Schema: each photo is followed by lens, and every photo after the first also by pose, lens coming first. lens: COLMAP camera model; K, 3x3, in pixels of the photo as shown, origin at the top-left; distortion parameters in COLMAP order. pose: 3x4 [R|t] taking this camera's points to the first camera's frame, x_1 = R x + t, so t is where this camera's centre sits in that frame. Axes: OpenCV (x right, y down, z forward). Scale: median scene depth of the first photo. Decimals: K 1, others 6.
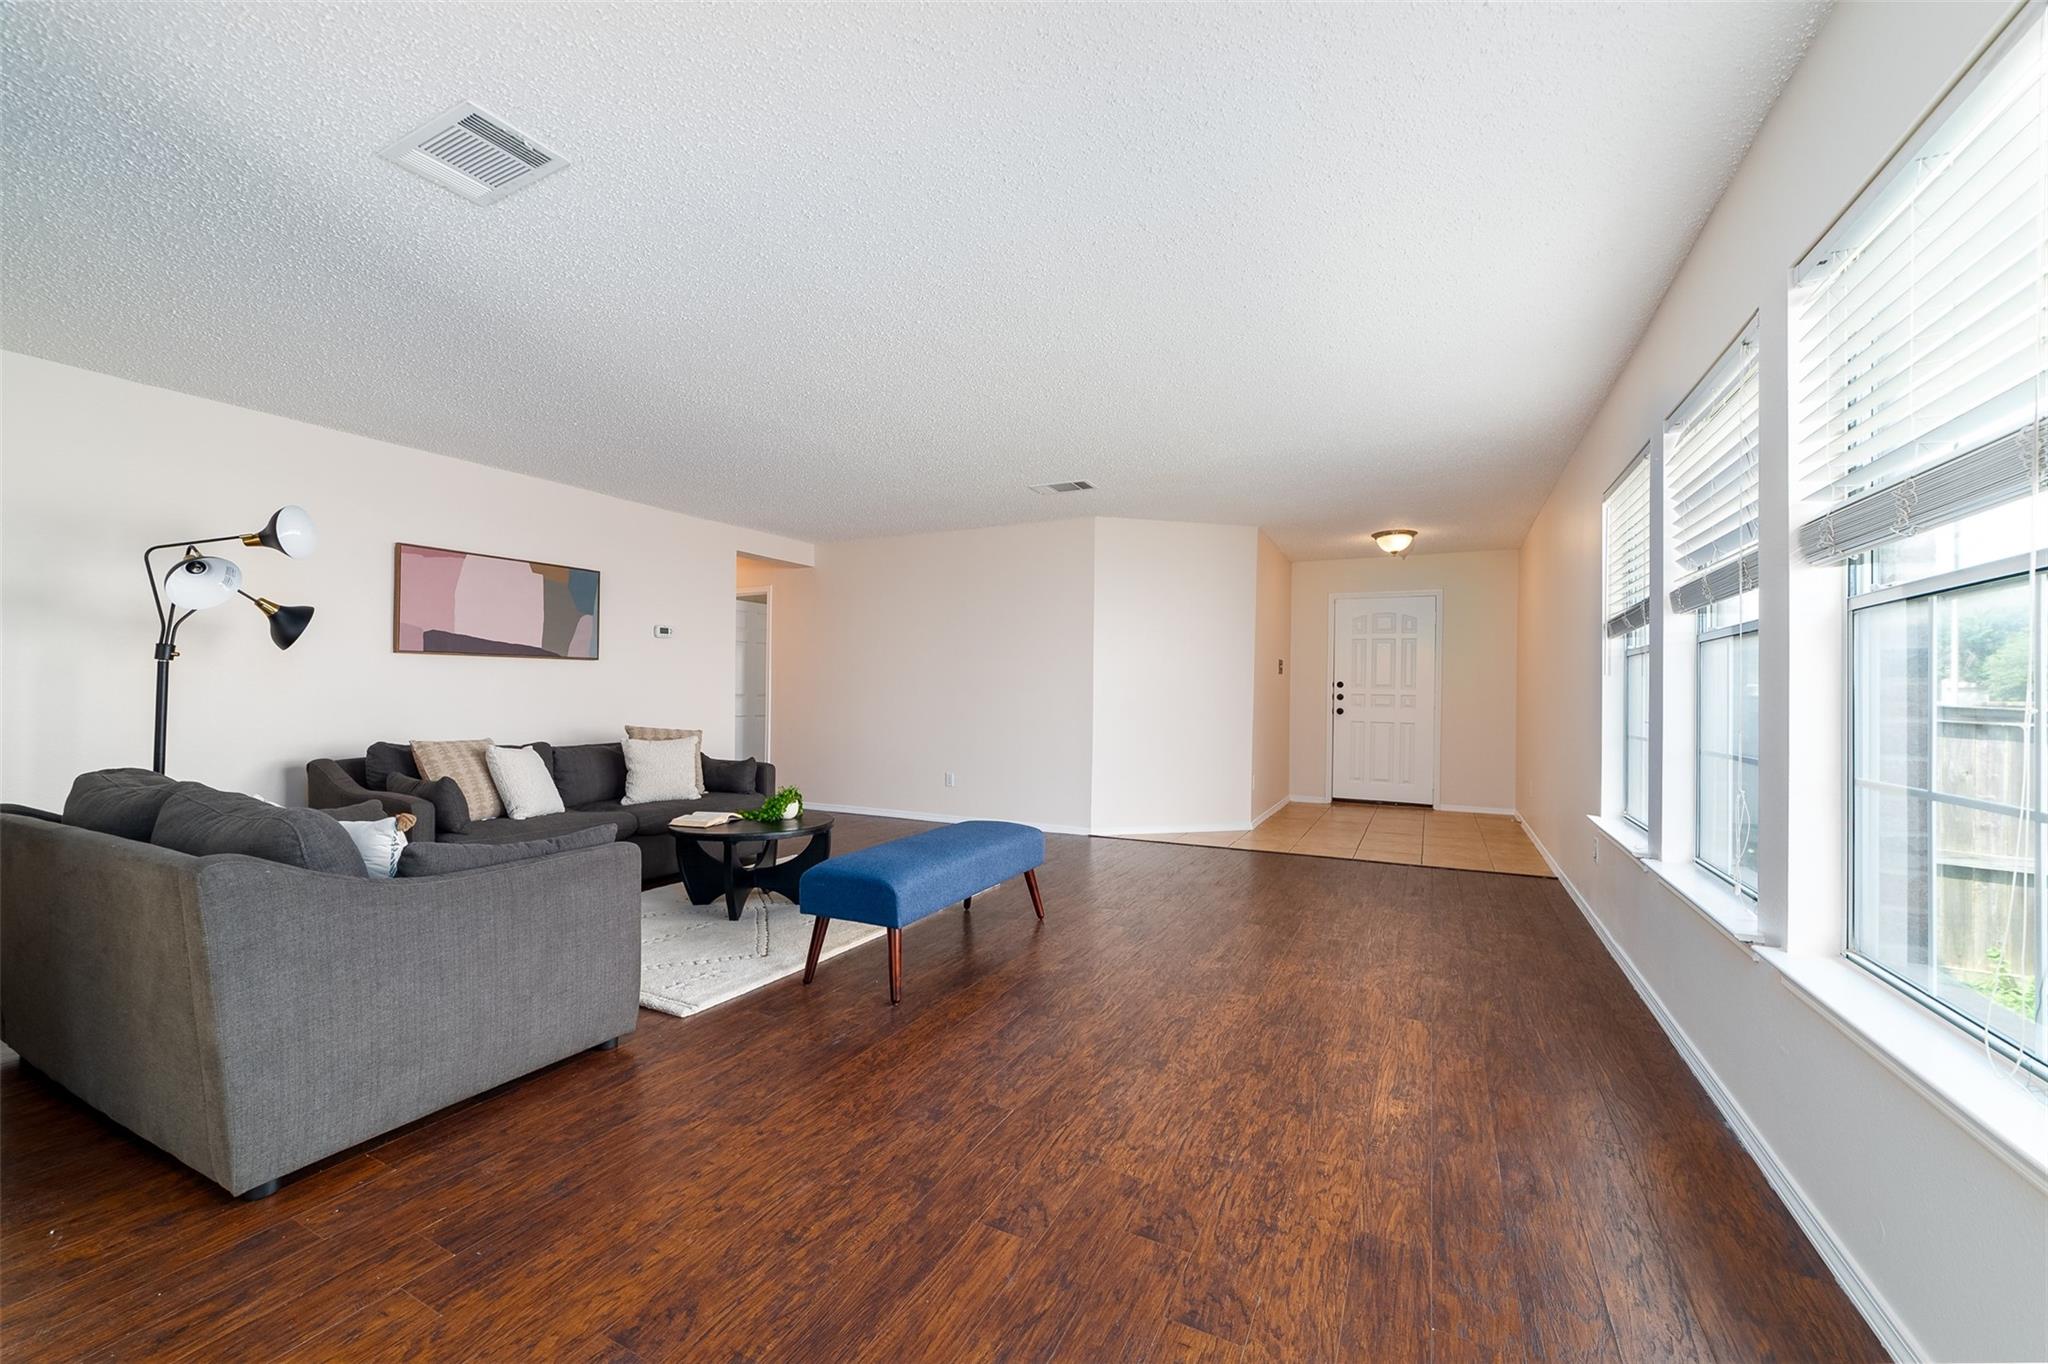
lens RADIAL K [[803.5, 0, 1030.2], [0, 803.5, 690.2], [0, 0, 1]] dist [-0.022423, 0.000410]
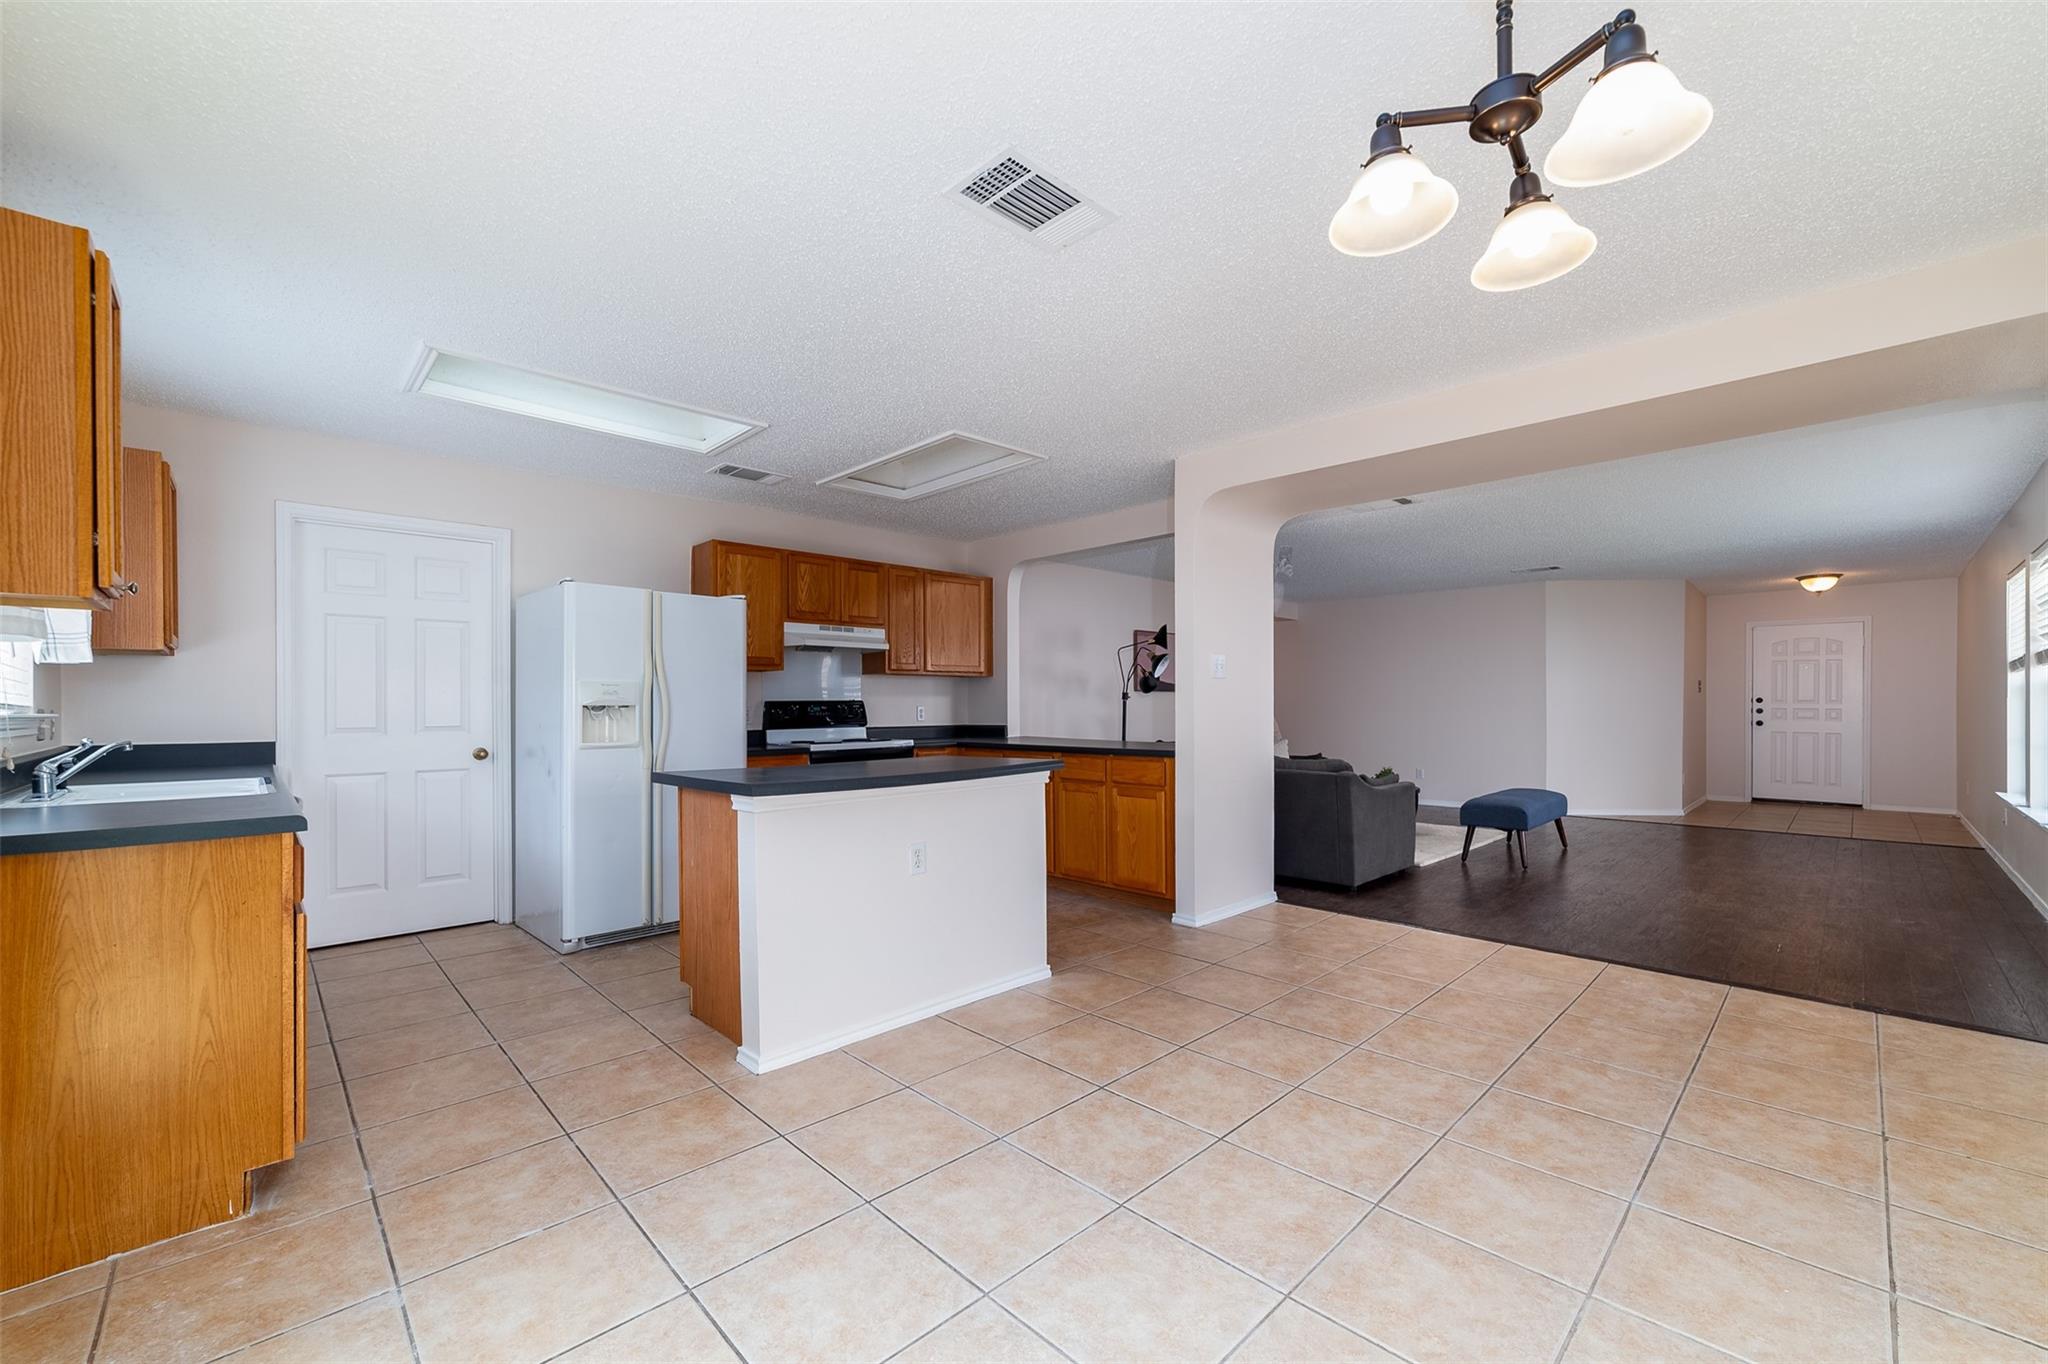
lens RADIAL K [[822.7, 0, 1029.2], [0, 822.7, 703.6], [0, 0, 1]] dist [-0.006521, 0.000273]
pose [[0.946805, -0.010278, -0.321642, -0.358563], [0.010142, 0.999946, -0.002099, -0.015885], [0.321647, -0.001274, 0.946859, -0.712404]]
